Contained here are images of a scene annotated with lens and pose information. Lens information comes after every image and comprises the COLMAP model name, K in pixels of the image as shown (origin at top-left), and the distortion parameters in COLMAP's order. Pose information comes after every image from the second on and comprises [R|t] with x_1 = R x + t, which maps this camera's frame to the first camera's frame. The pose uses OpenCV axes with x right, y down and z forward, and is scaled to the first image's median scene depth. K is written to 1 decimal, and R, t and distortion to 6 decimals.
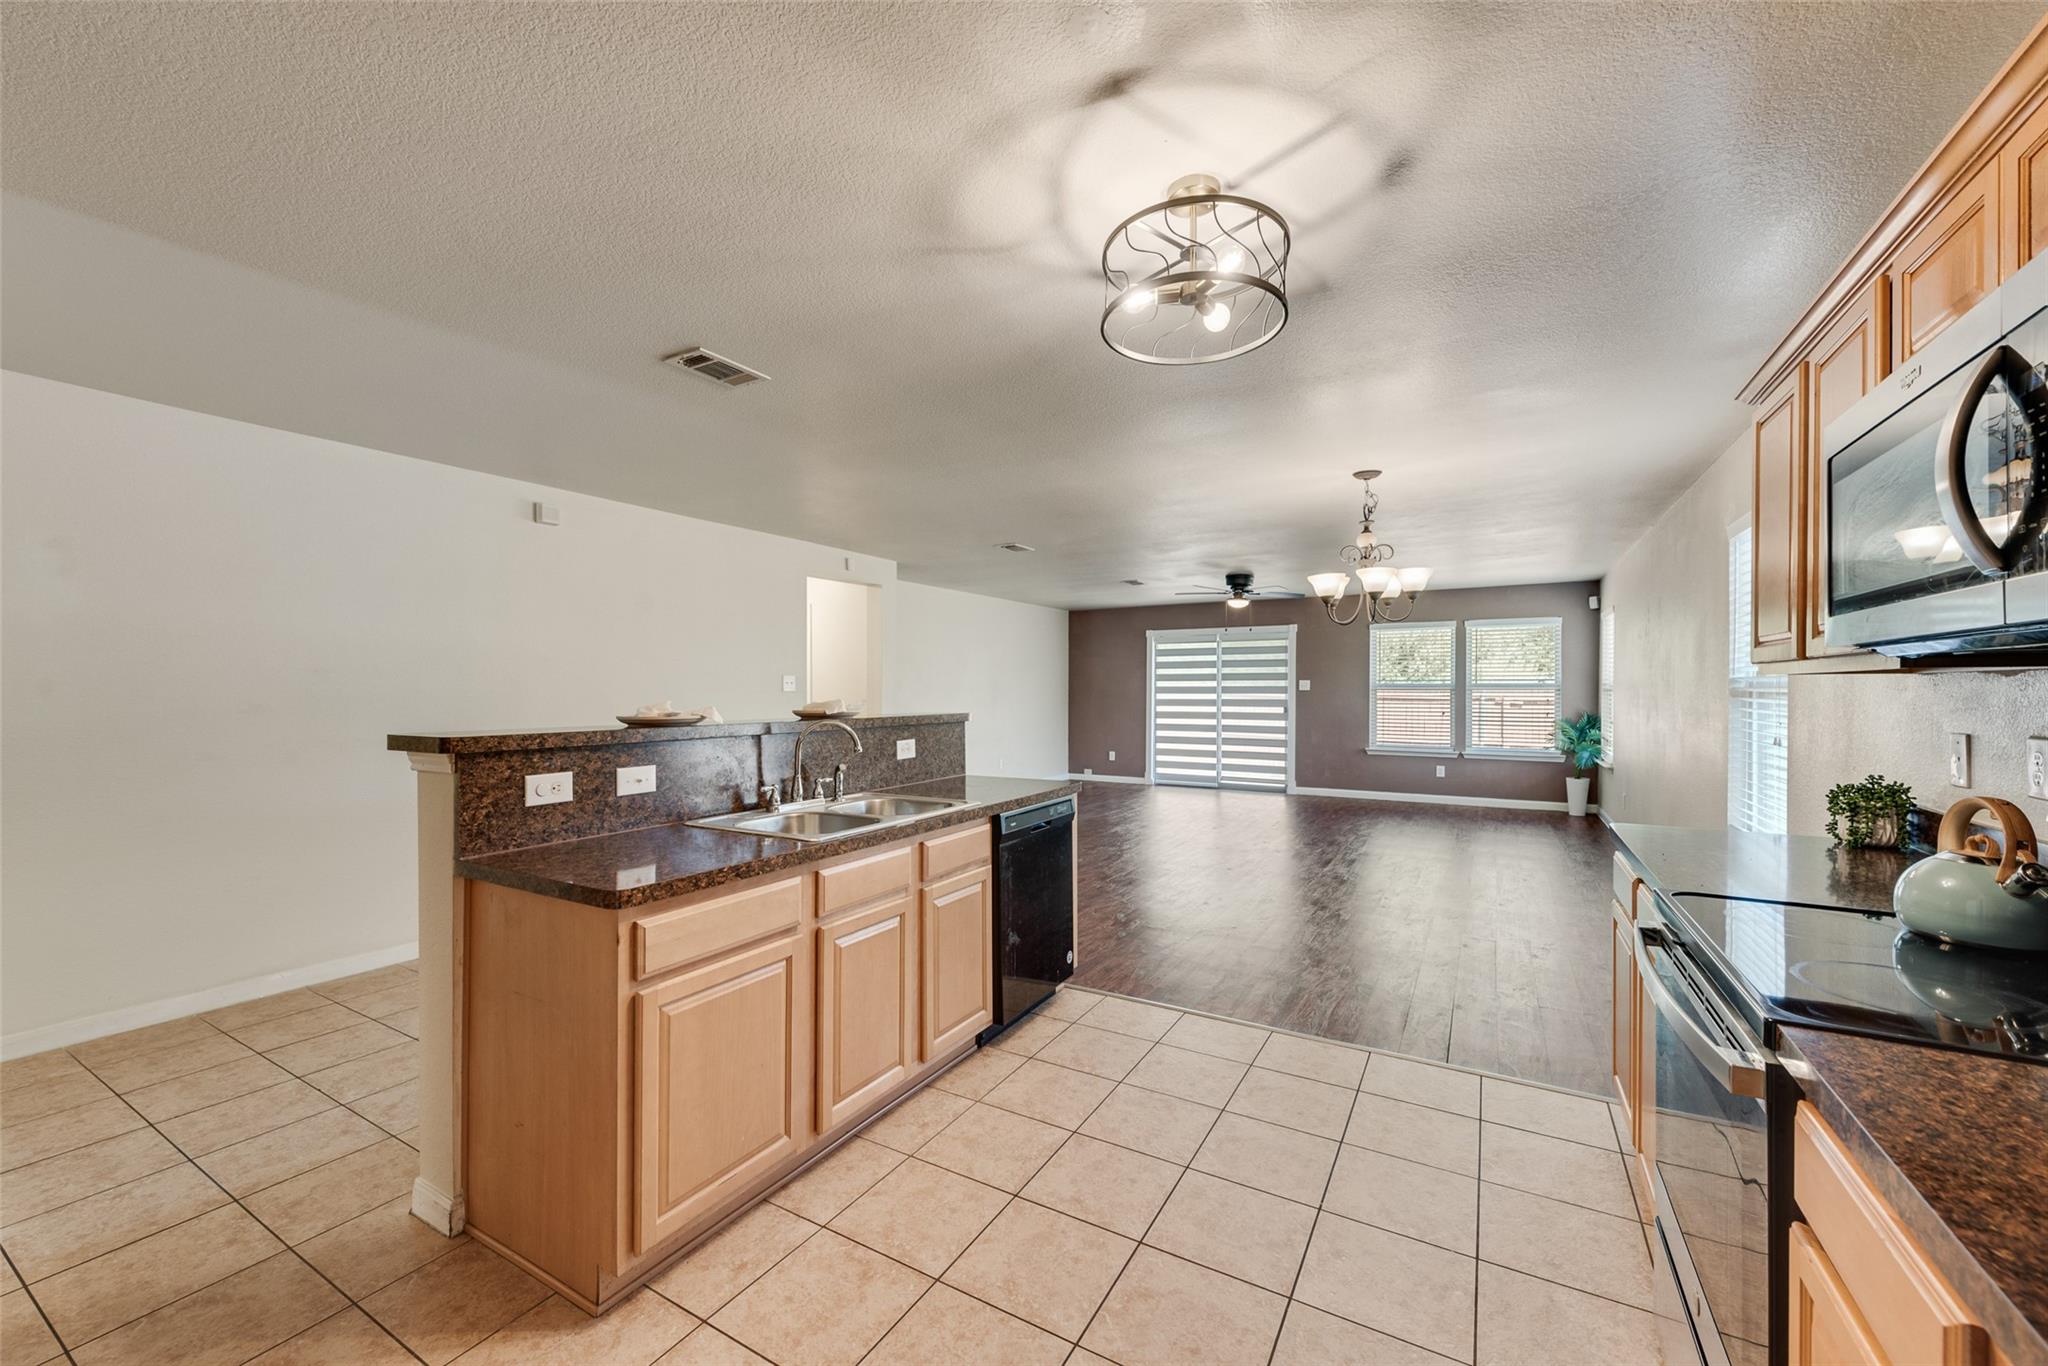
lens RADIAL K [[805.0, 0, 1013.0], [0, 805.0, 696.2], [0, 0, 1]] dist [0.010209, -0.002975]
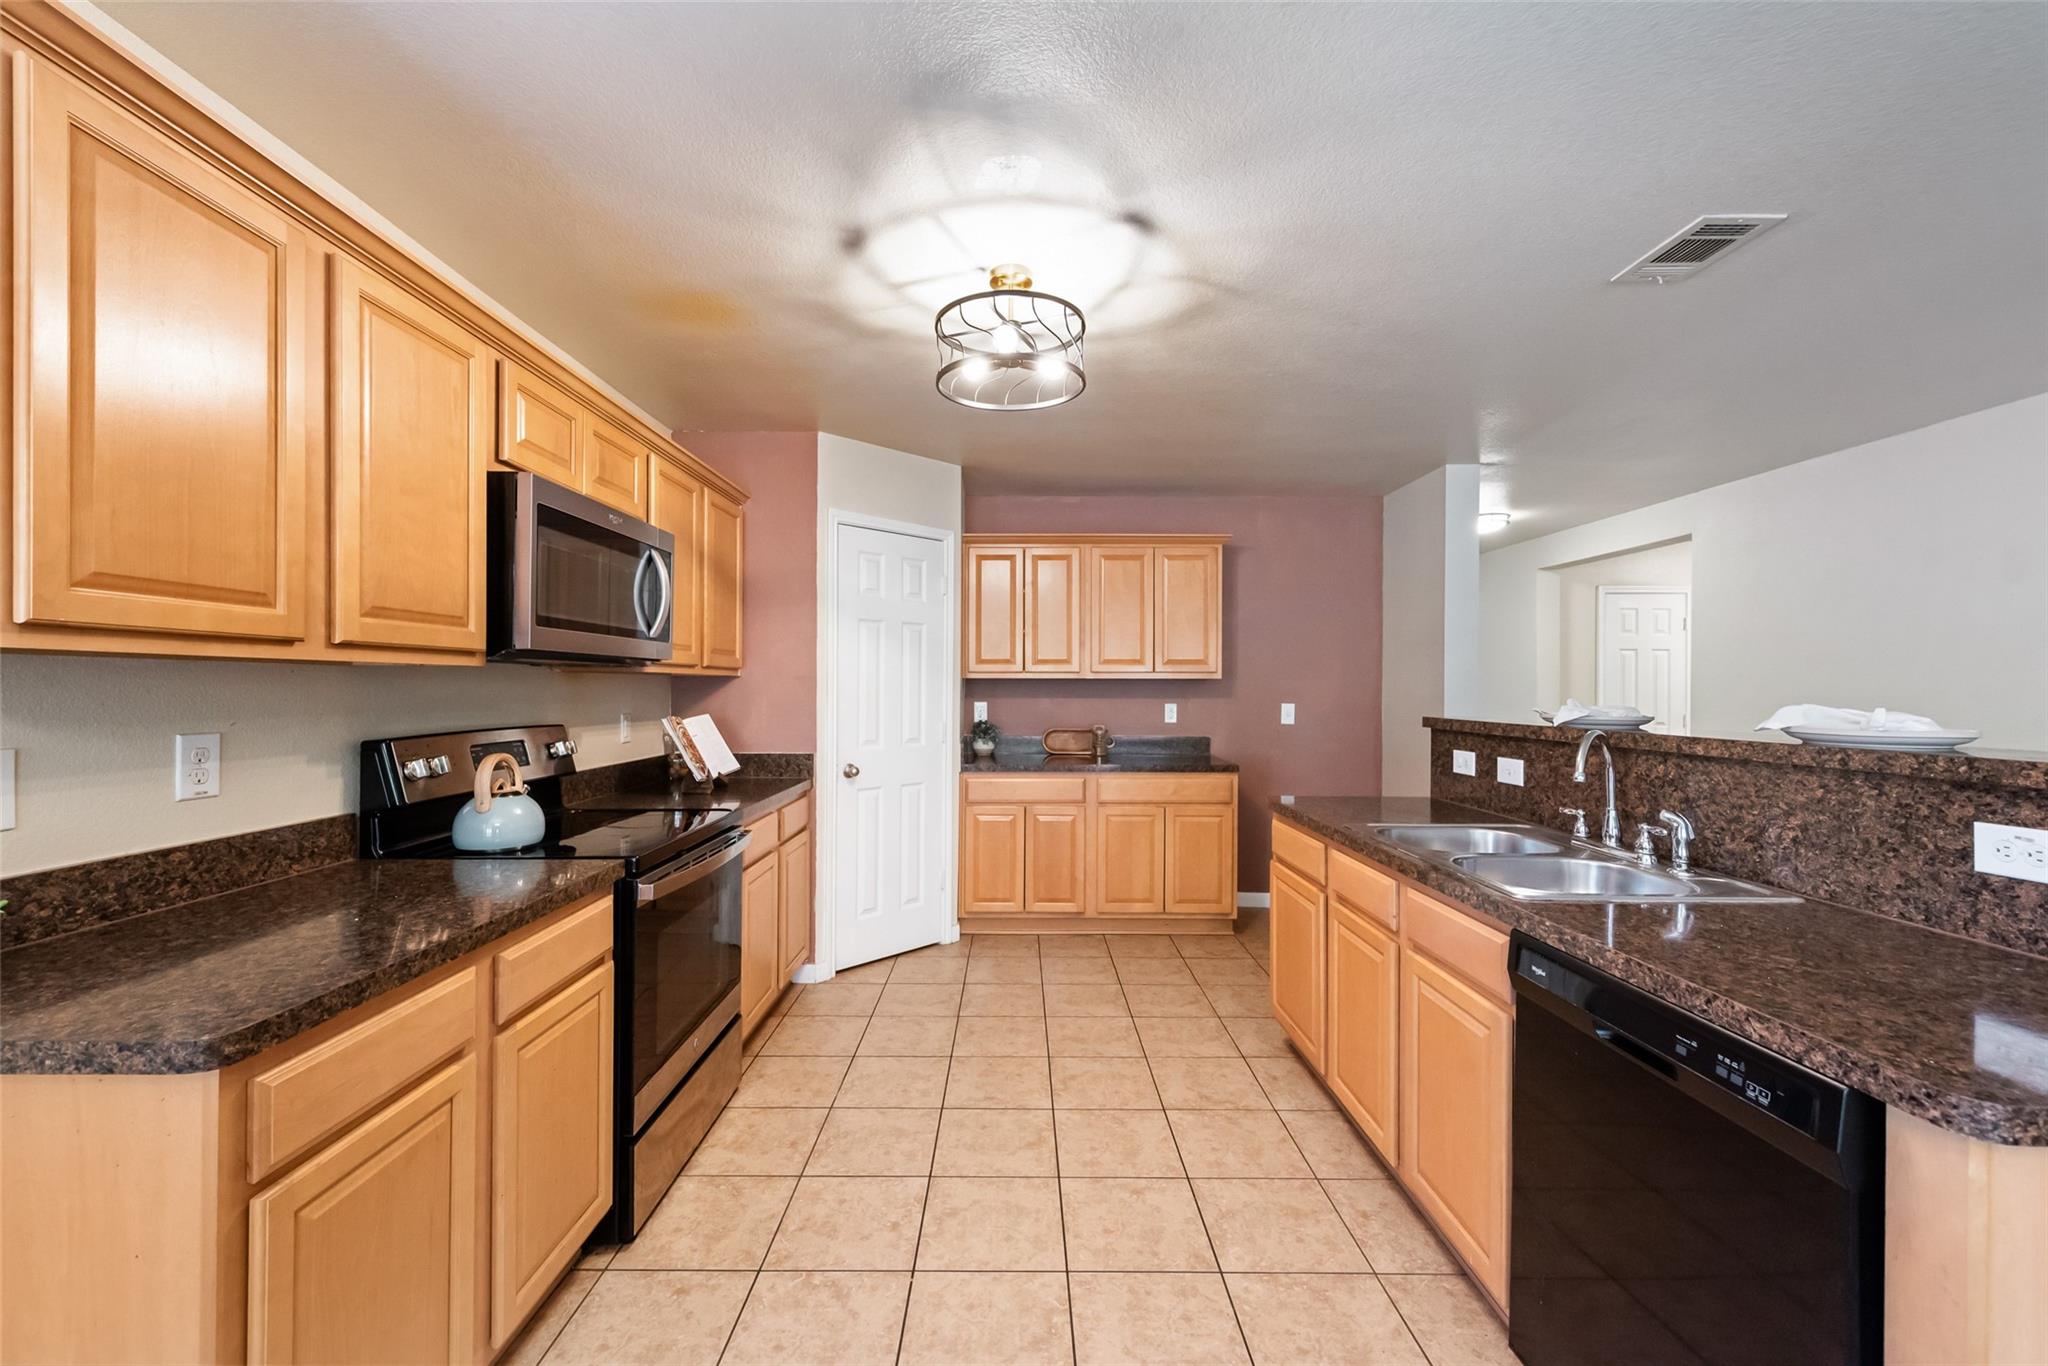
lens RADIAL K [[805.0, 0, 1004.1], [0, 805.0, 682.3], [0, 0, 1]] dist [0.010209, -0.002975]
pose [[-0.869050, -0.003434, -0.494712, 0.151393], [-0.007195, 0.999958, 0.005700, -0.003274], [0.494671, 0.008513, -0.869038, 0.374952]]
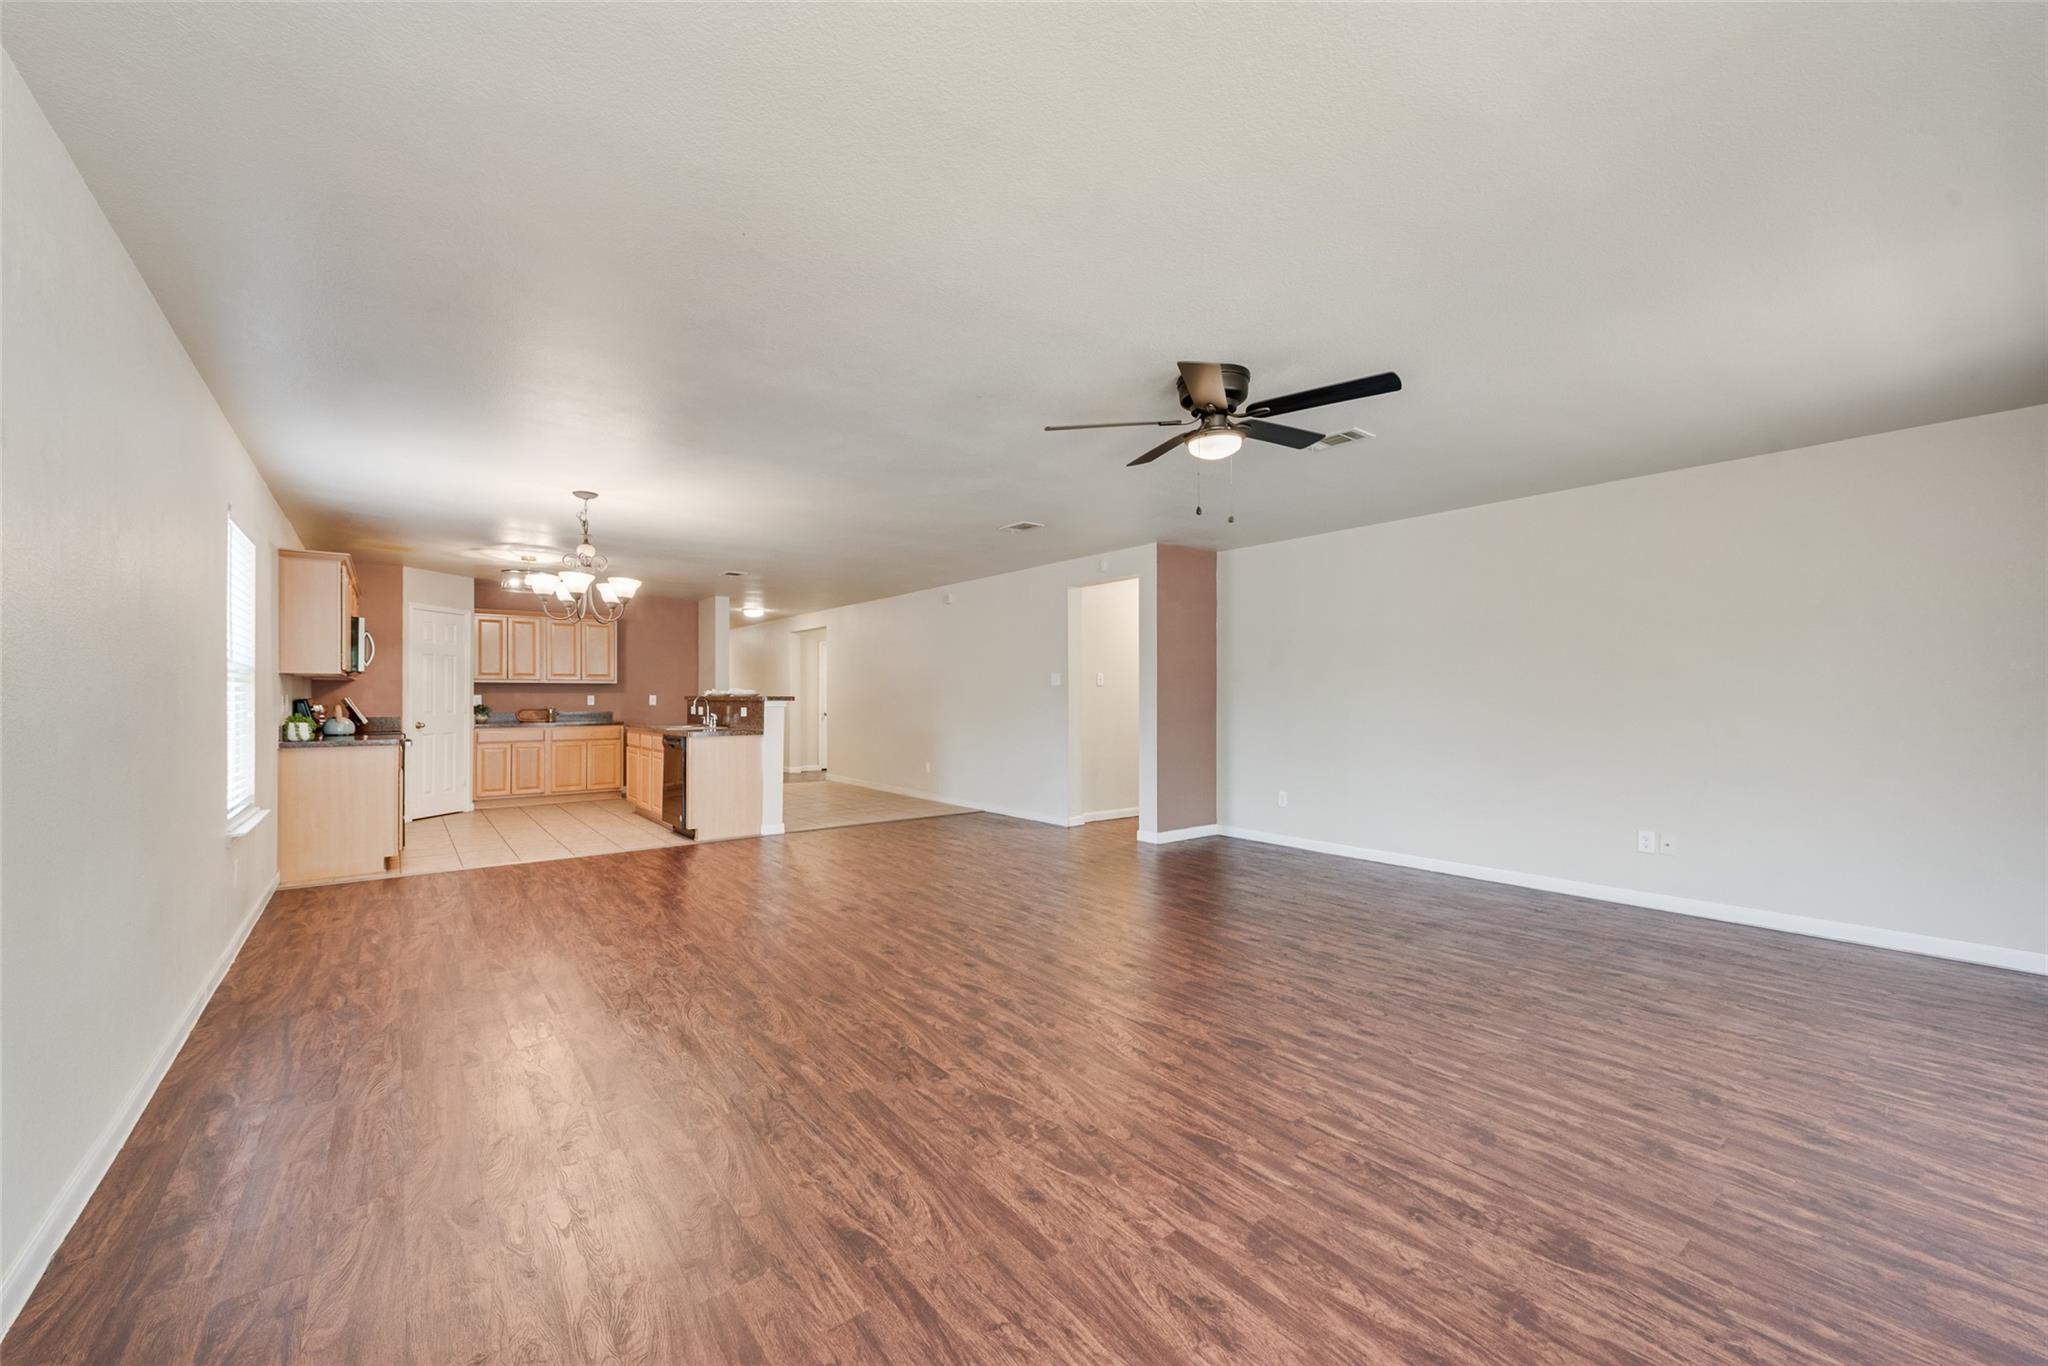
lens RADIAL K [[805.0, 0, 1030.5], [0, 805.0, 691.3], [0, 0, 1]] dist [0.010209, -0.002975]
pose [[-0.360076, -0.002623, -0.932919, 0.556520], [-0.008244, 0.999966, 0.000371, 0.001690], [0.932886, 0.007824, -0.360086, 0.865834]]
